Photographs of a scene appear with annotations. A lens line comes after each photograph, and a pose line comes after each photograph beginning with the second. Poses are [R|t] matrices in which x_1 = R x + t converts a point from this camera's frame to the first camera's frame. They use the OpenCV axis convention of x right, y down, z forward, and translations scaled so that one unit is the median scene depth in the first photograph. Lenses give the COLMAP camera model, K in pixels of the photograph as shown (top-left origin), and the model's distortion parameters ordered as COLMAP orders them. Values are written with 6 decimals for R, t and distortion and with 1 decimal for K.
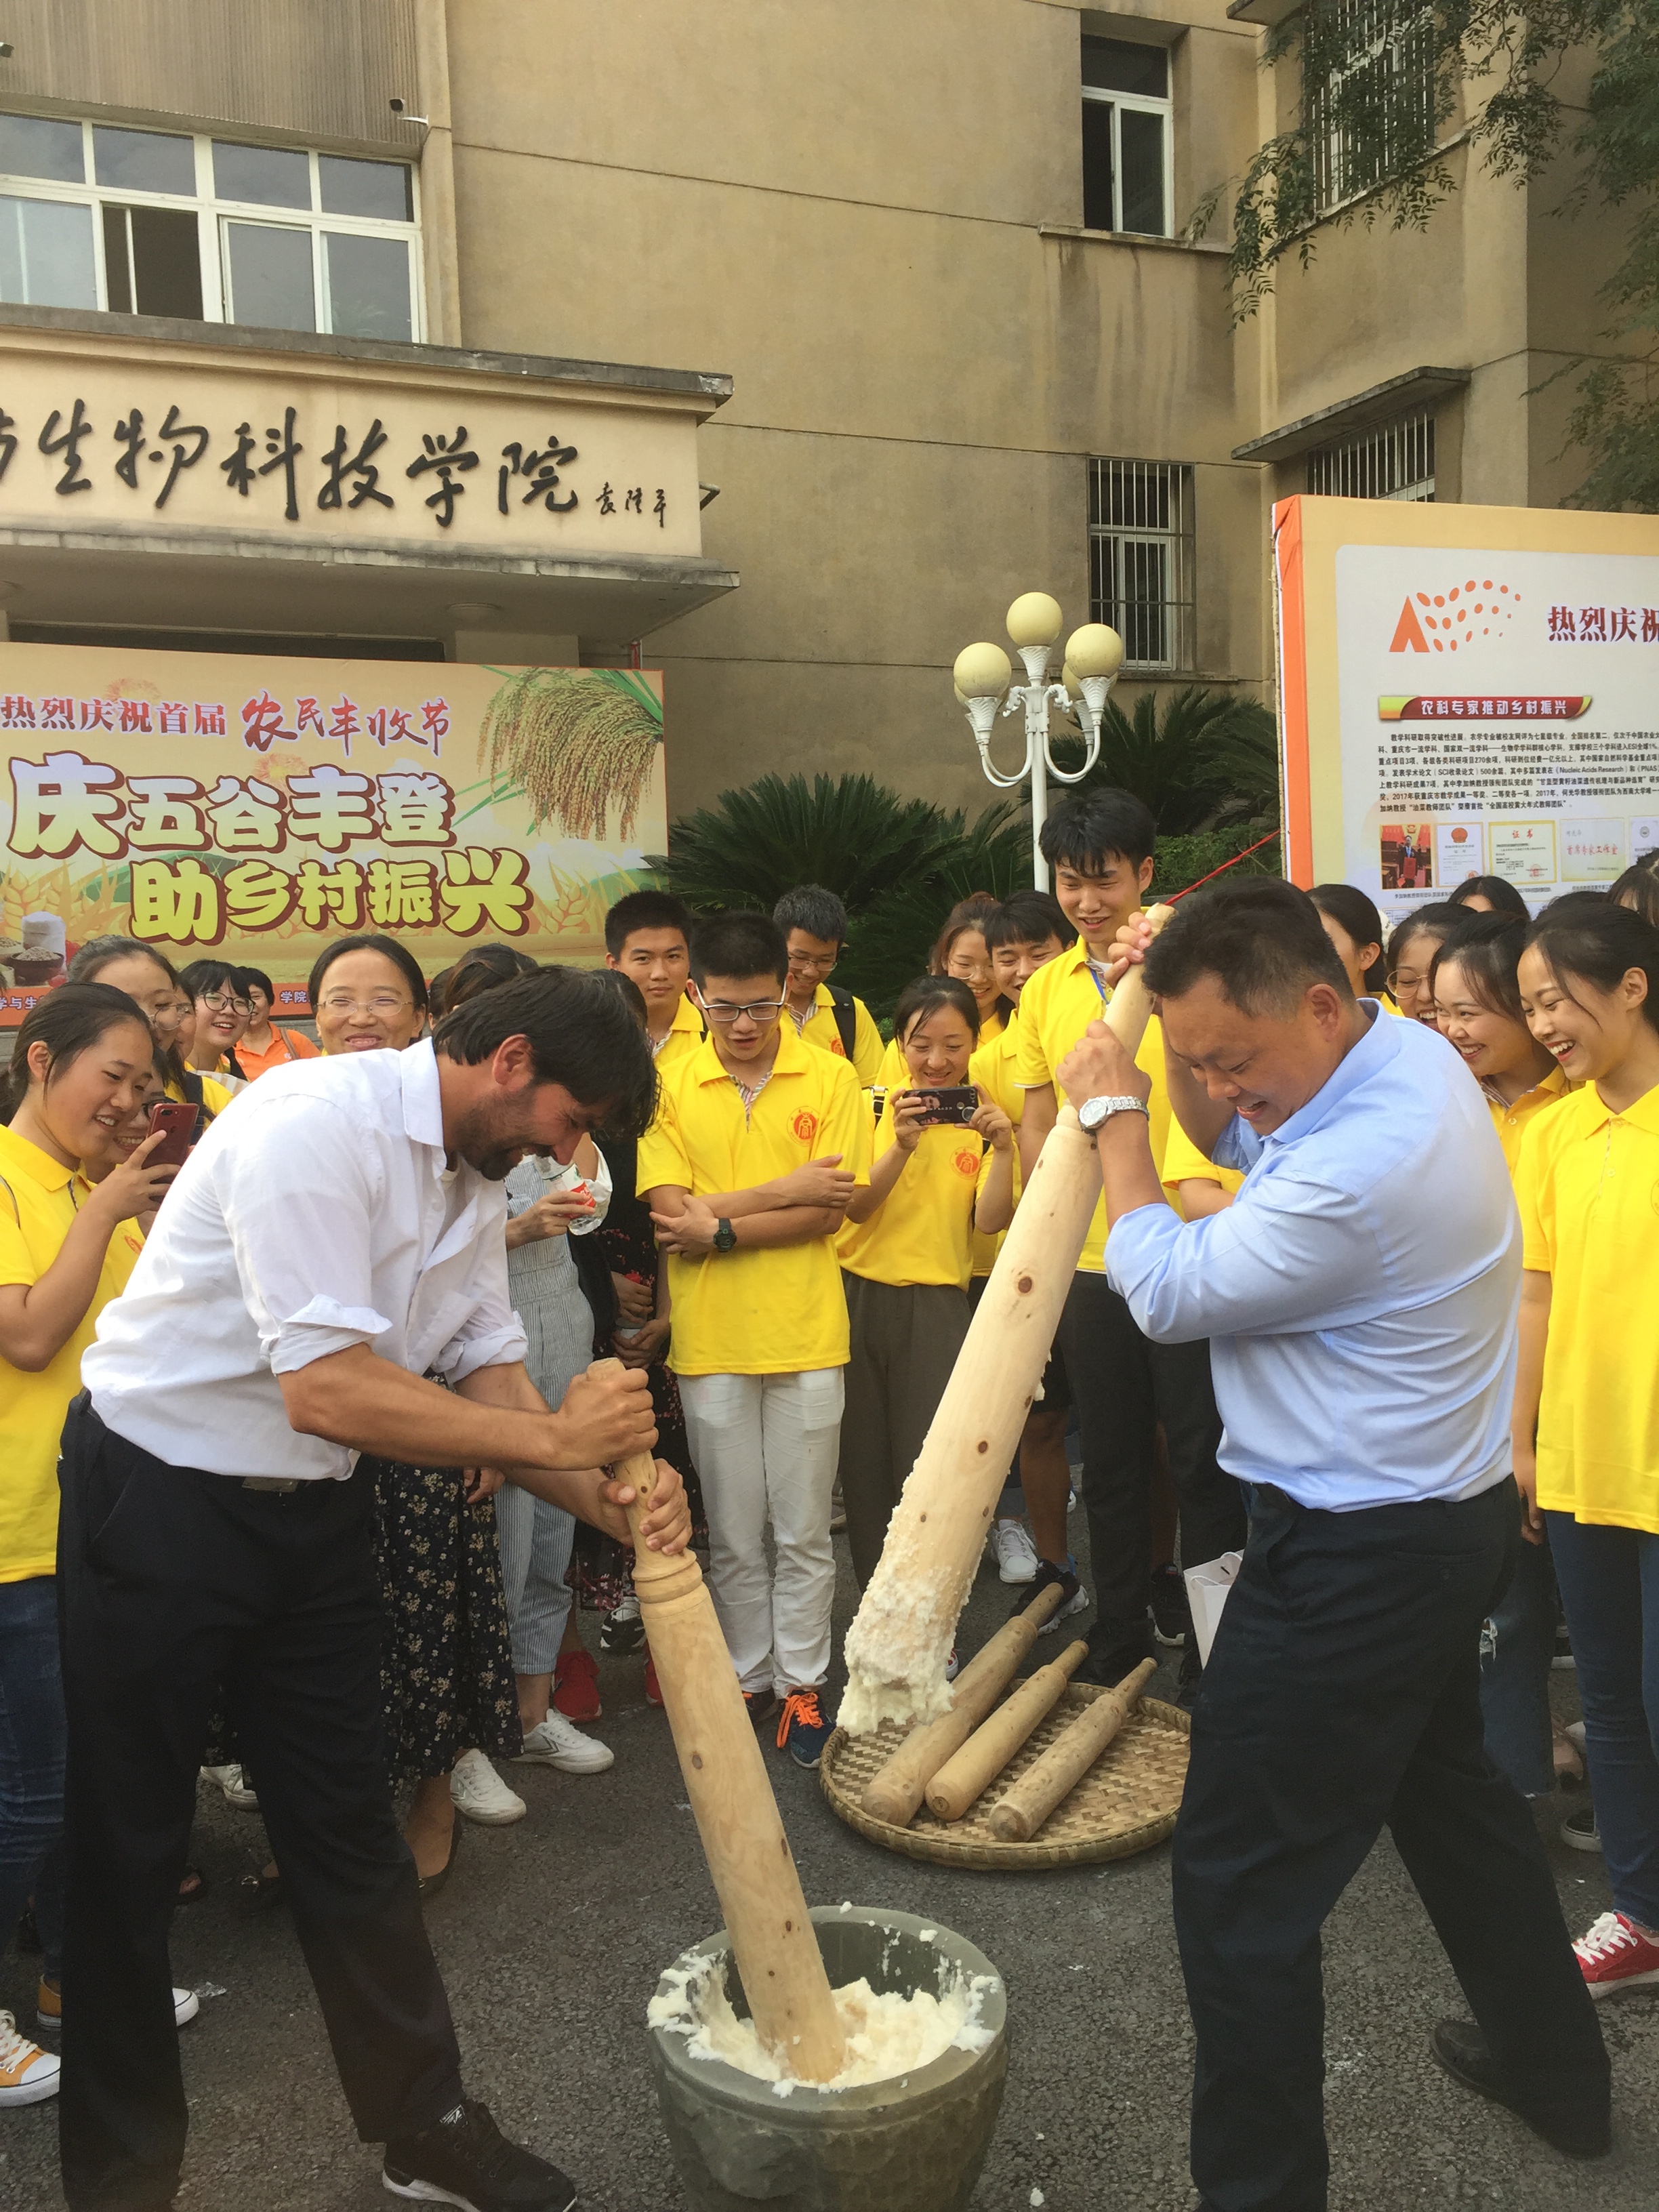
lens RADIAL K [[2010.6, 0, 933.1], [0, 2010.6, 1100.8], [0, 0, 1]] dist [0.144794, -0.184377]
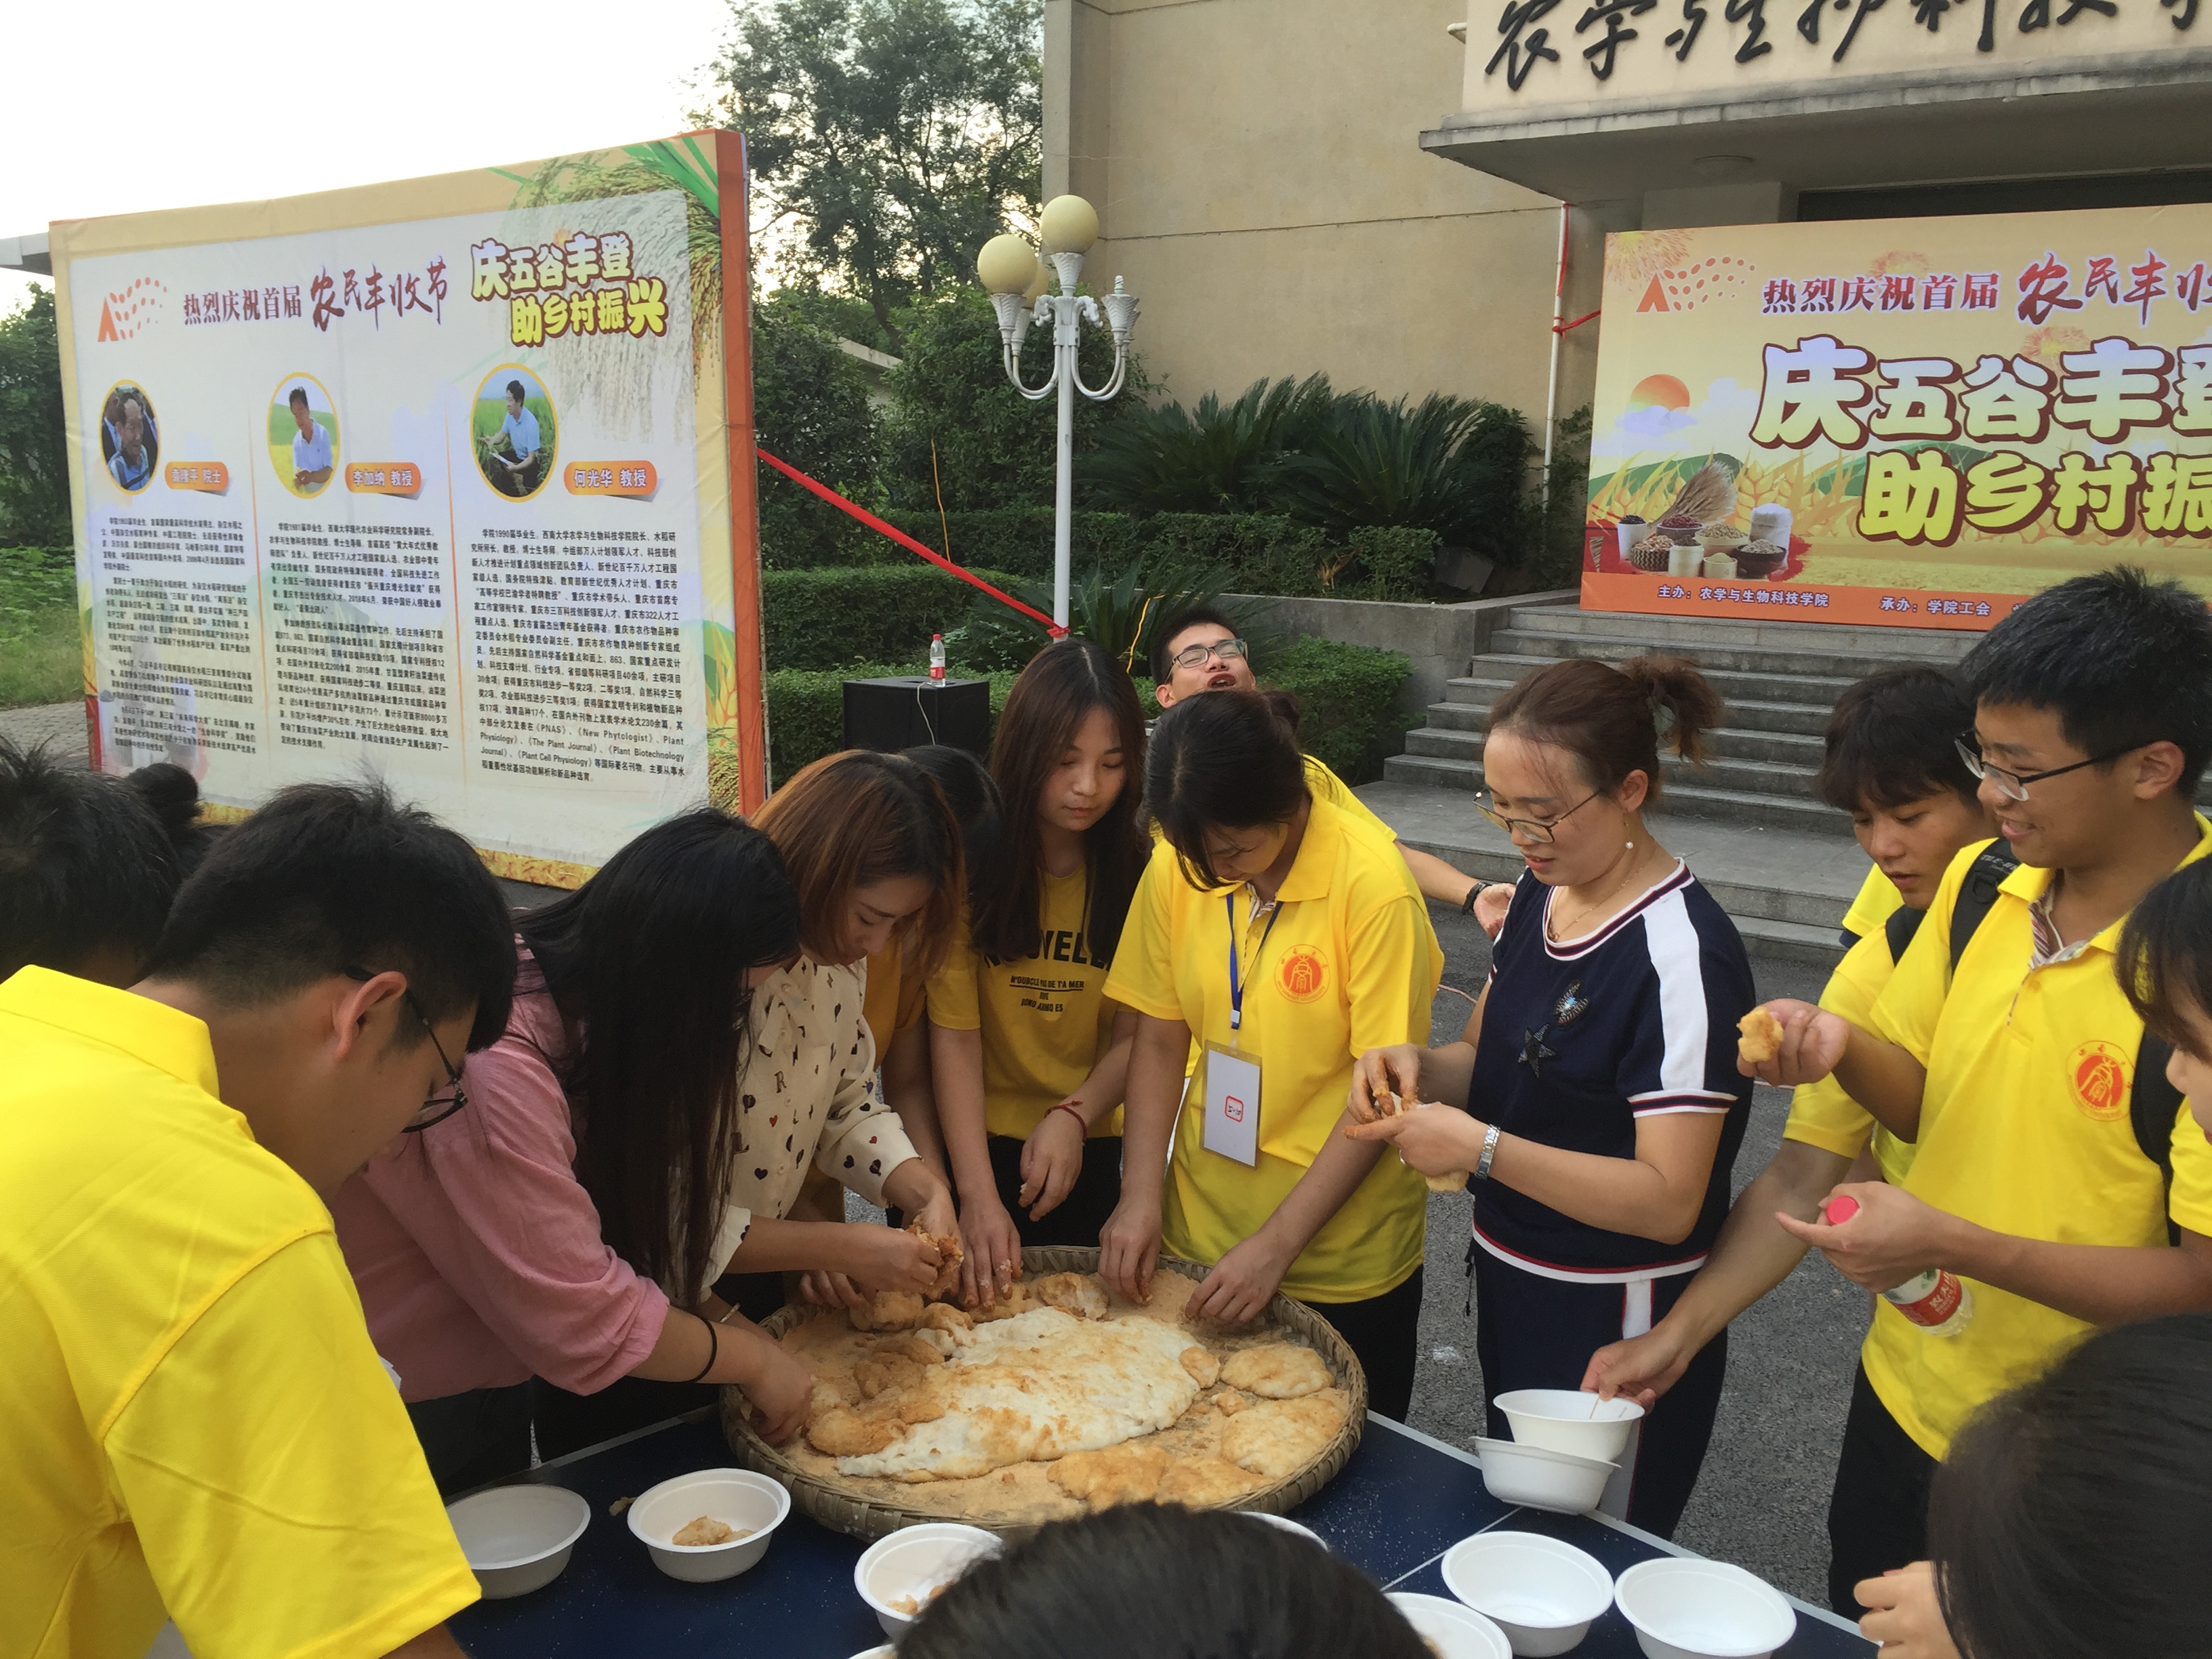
lens RADIAL K [[2010.6, 0, 1106.0], [0, 2010.6, 829.5], [0, 0, 1]] dist [0.144794, -0.184377]
pose [[0.527293, 0.178101, -0.830808, 0.250940], [-0.118174, 0.983654, 0.135864, -0.036129], [0.841425, 0.026539, 0.539721, 0.223816]]
